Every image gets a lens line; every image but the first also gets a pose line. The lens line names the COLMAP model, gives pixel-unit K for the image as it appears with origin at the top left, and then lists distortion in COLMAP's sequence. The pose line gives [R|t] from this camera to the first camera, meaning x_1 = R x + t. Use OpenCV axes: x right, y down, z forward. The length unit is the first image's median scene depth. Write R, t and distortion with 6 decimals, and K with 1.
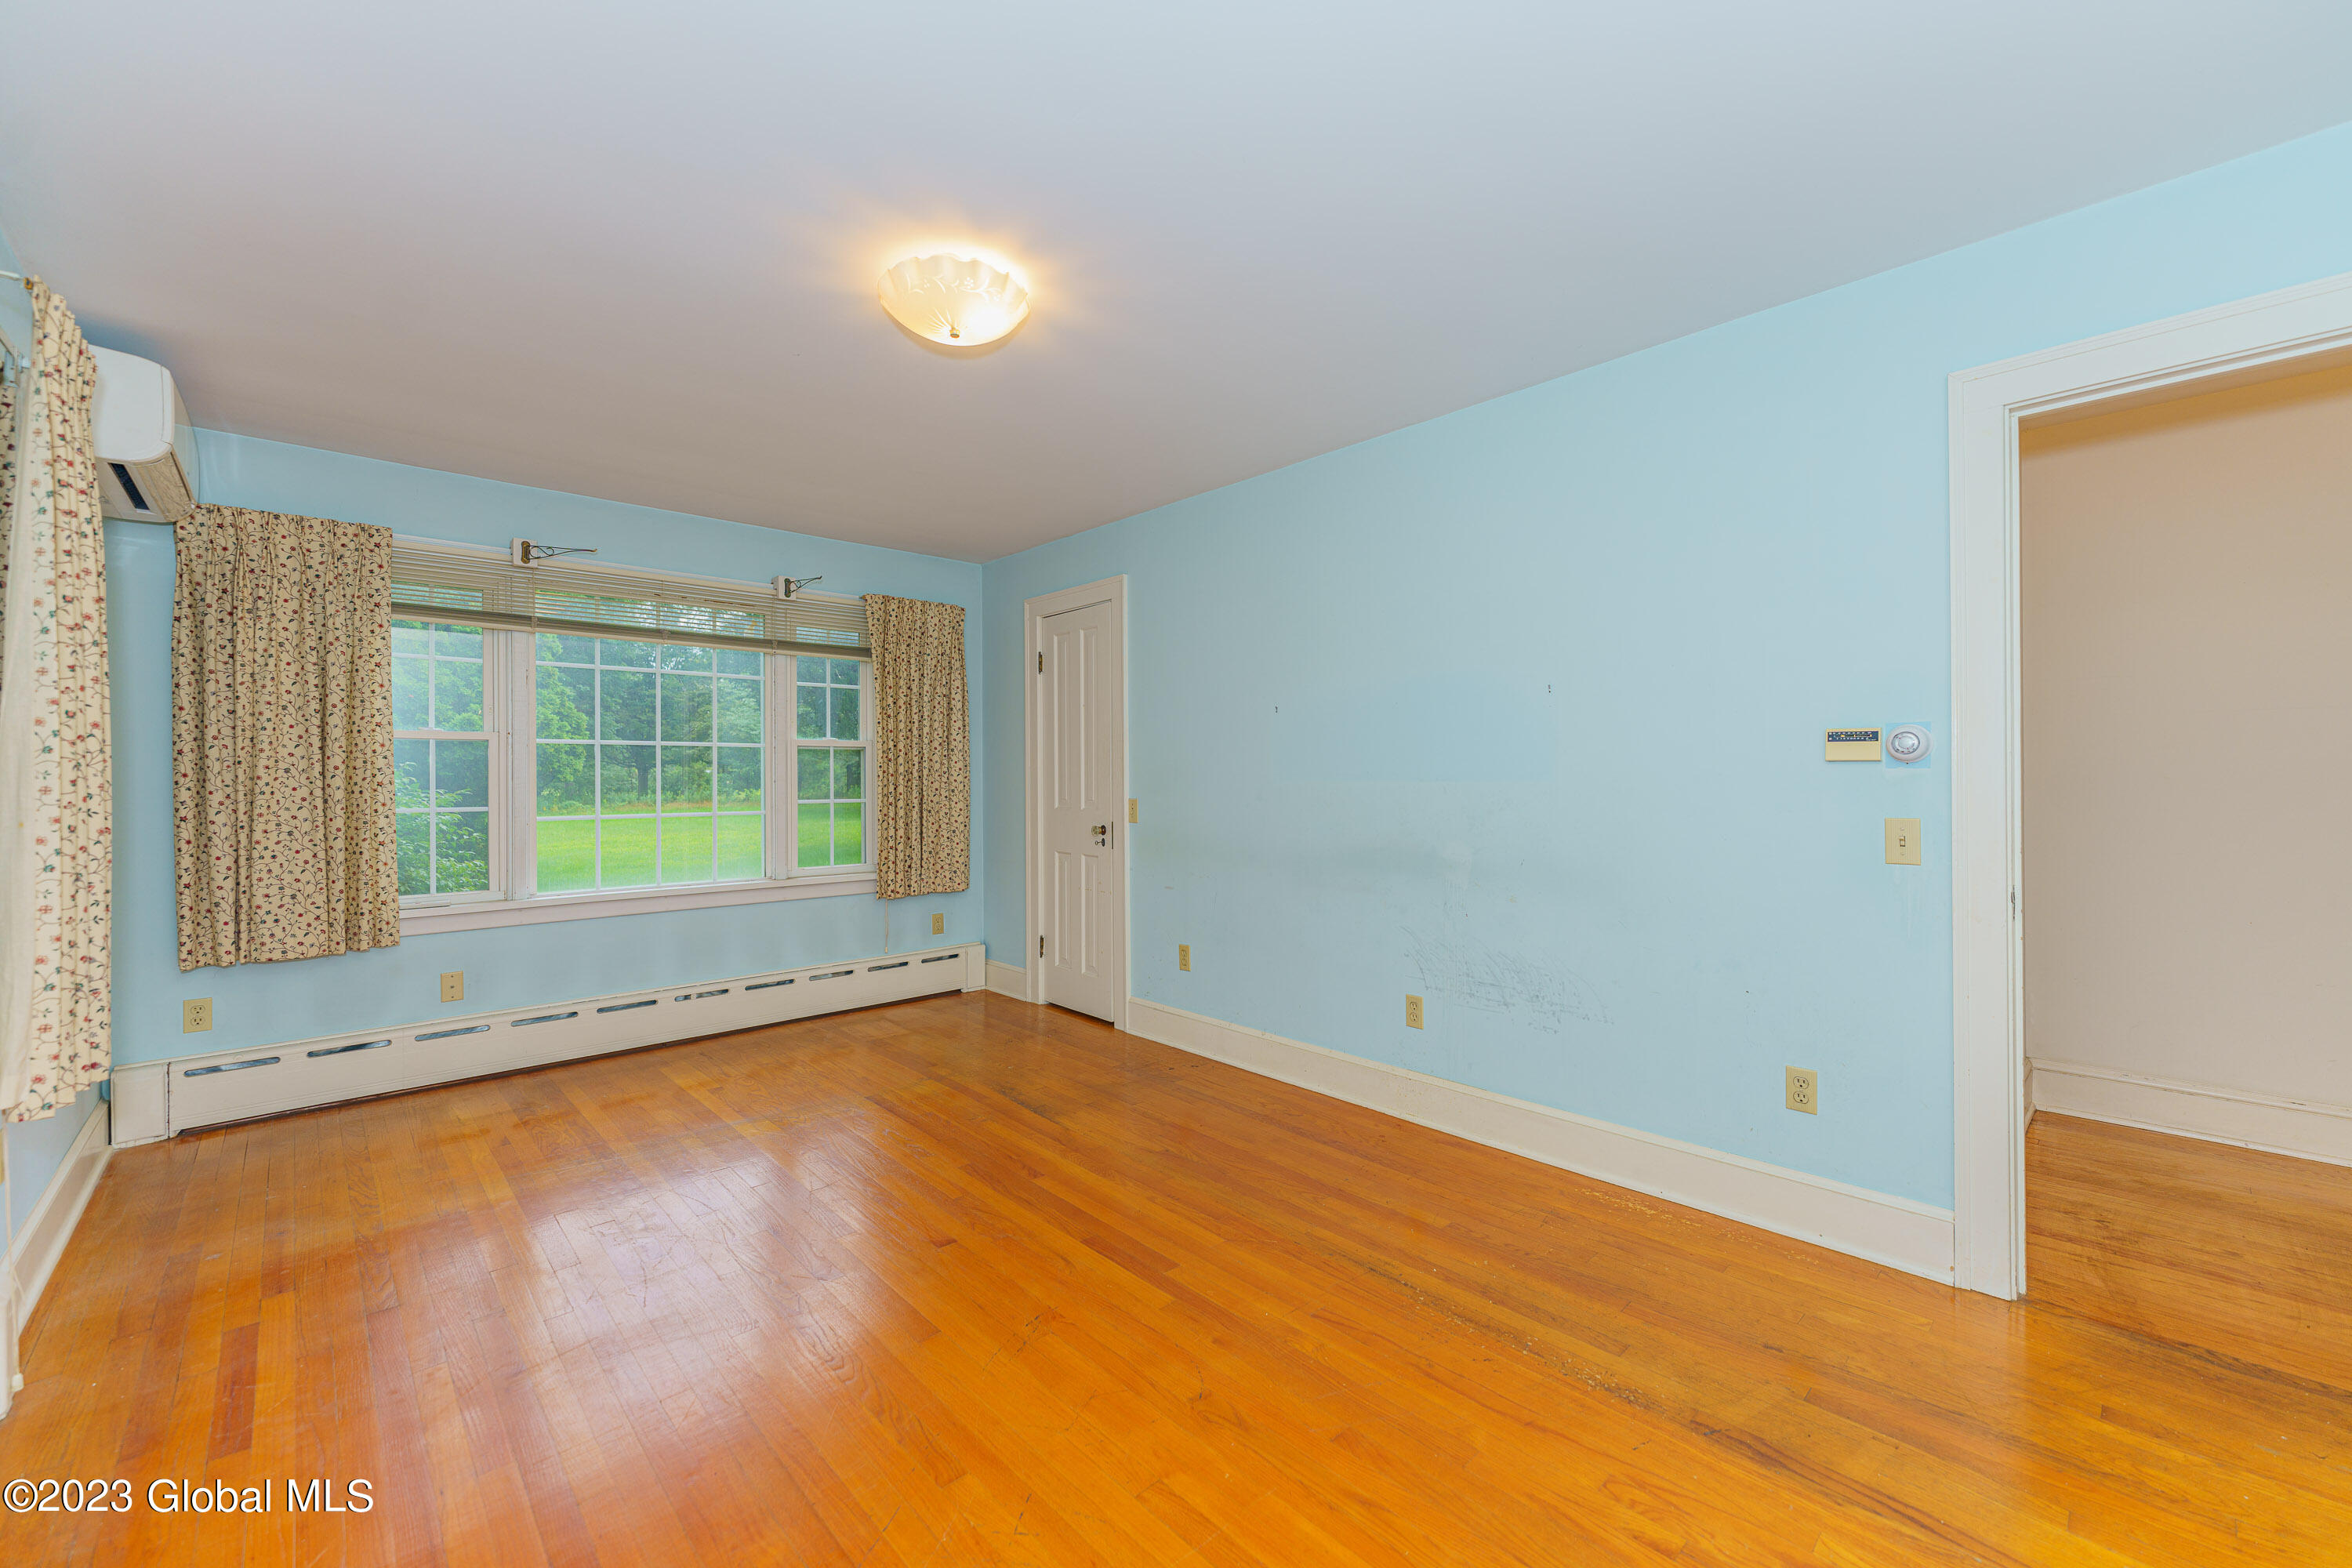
lens RADIAL K [[935.4, 0, 1174.4], [0, 935.4, 778.6], [0, 0, 1]] dist [0.000650, -0.000089]
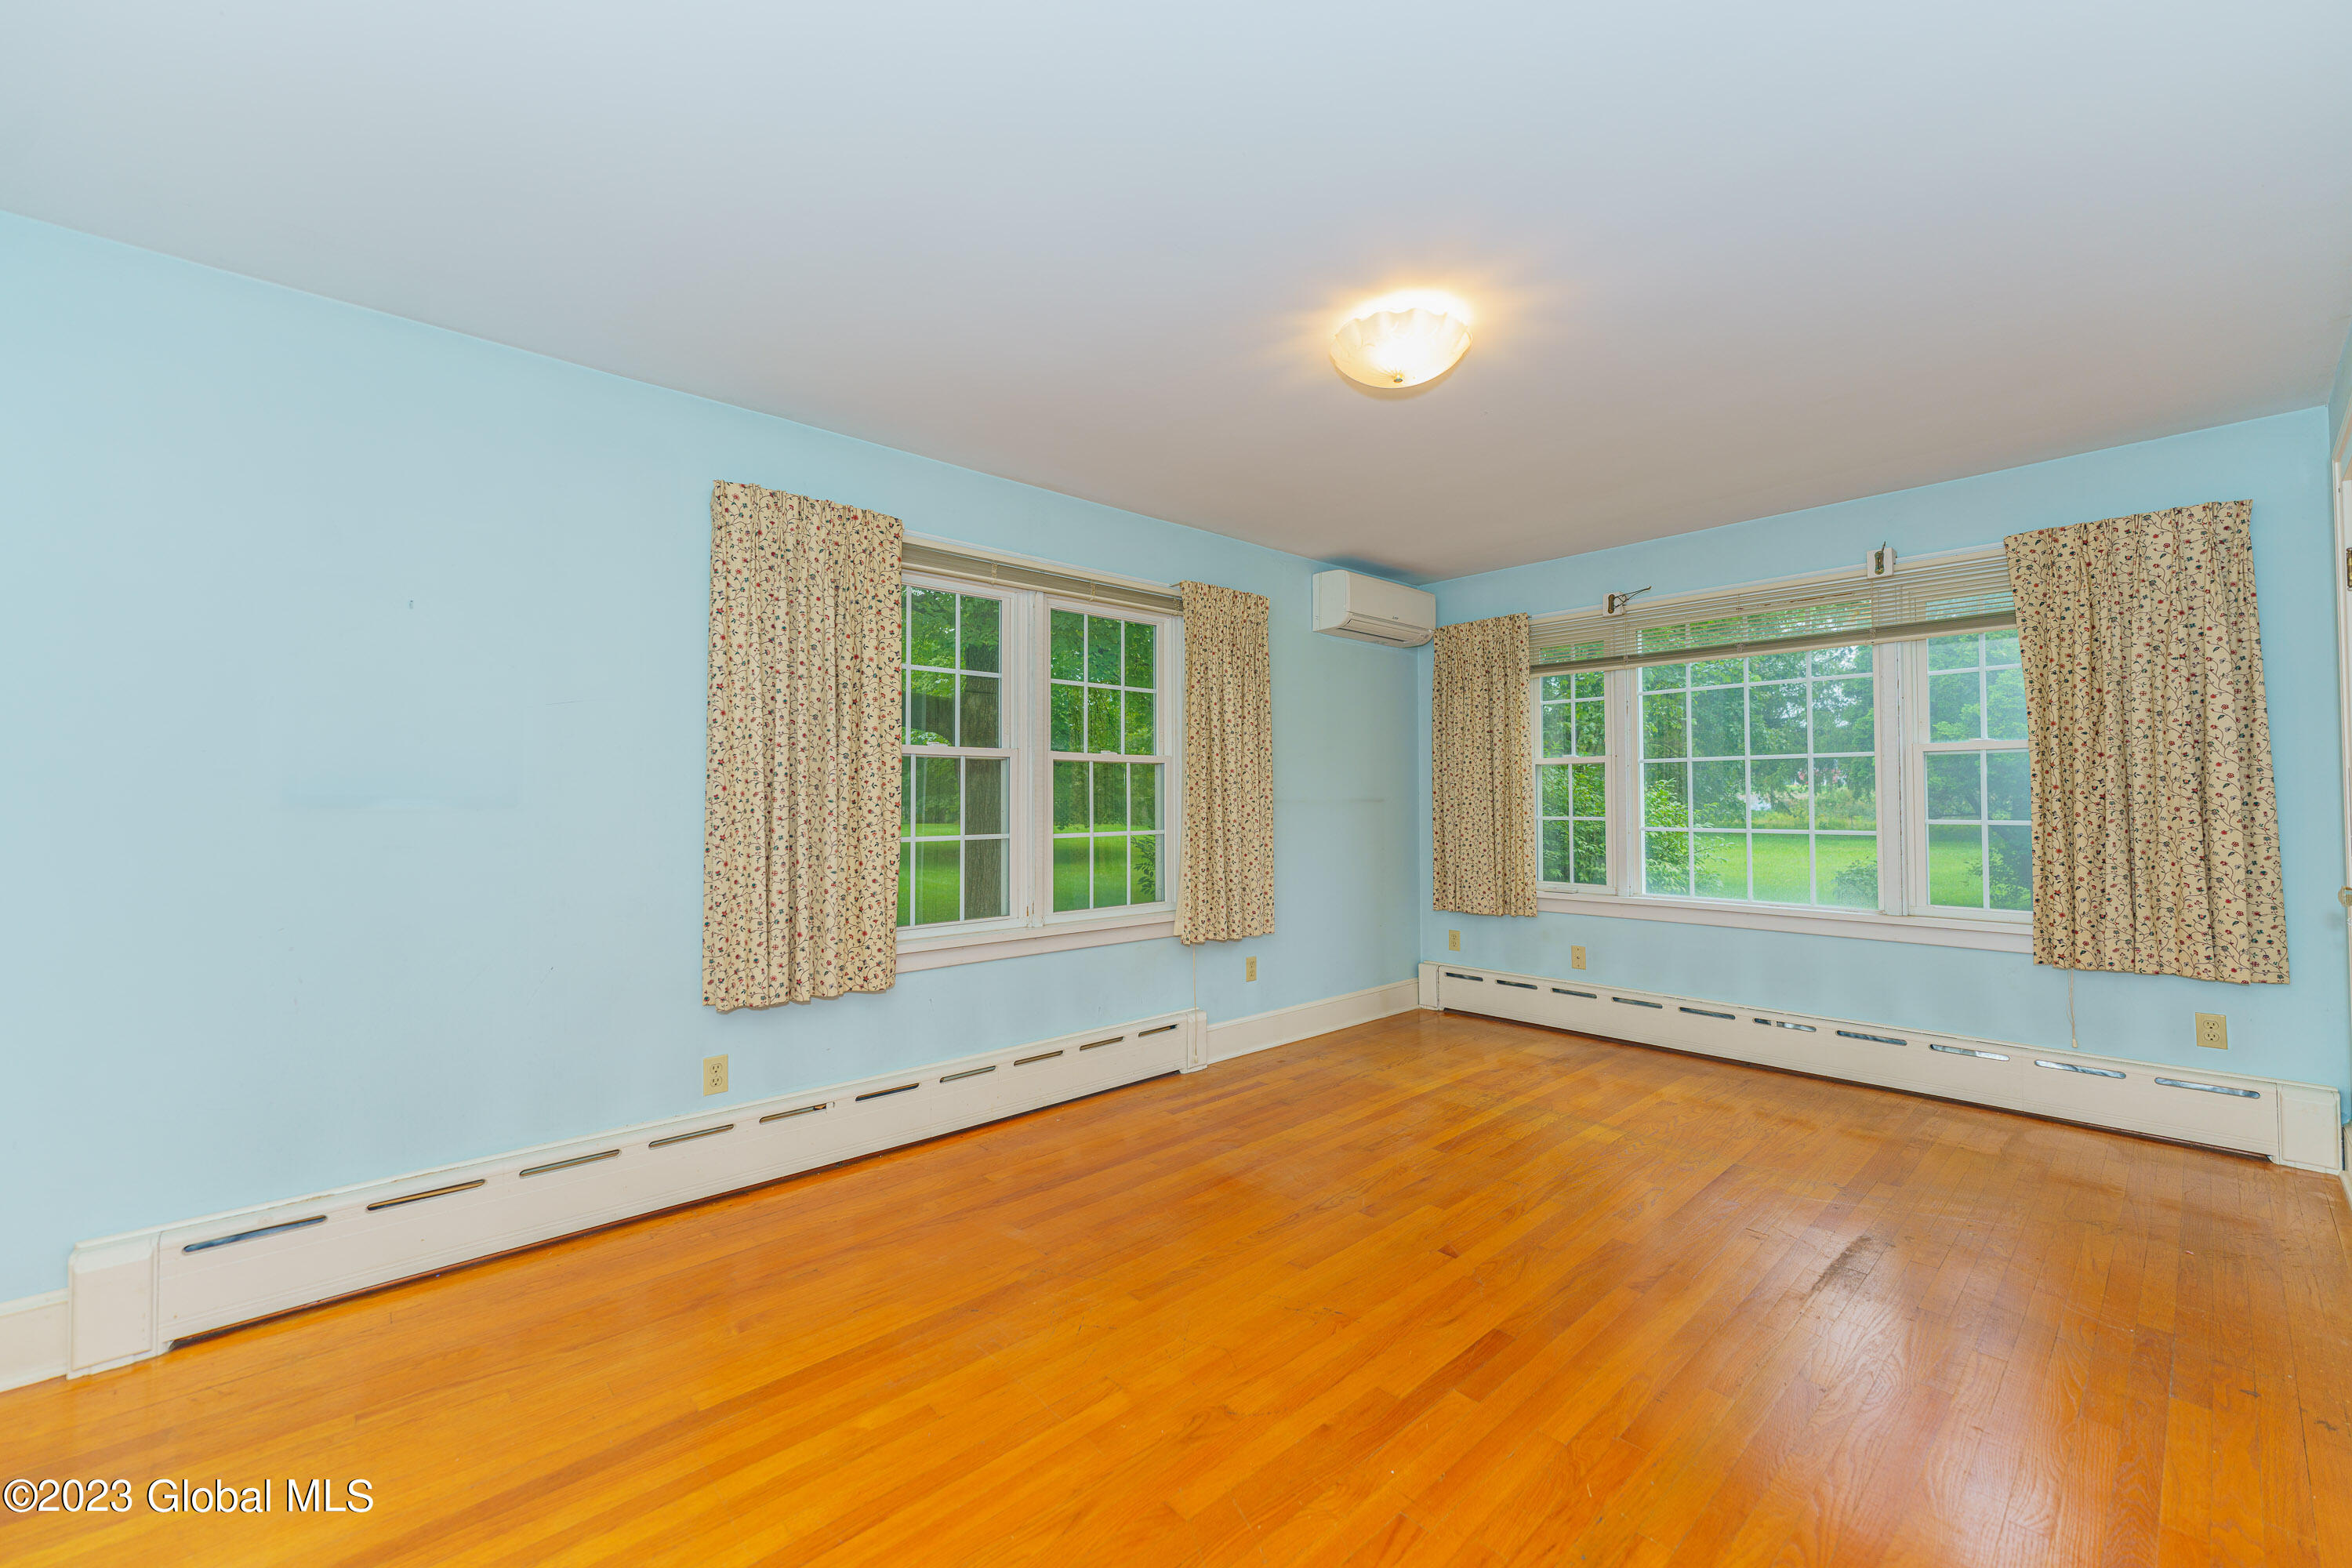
lens RADIAL K [[935.4, 0, 1174.4], [0, 935.4, 778.6], [0, 0, 1]] dist [0.000650, -0.000089]
pose [[-0.008652, -0.016235, -0.999831, 0.589176], [0.004416, 0.999858, -0.016273, -0.002922], [0.999953, -0.004556, -0.008580, 0.536463]]
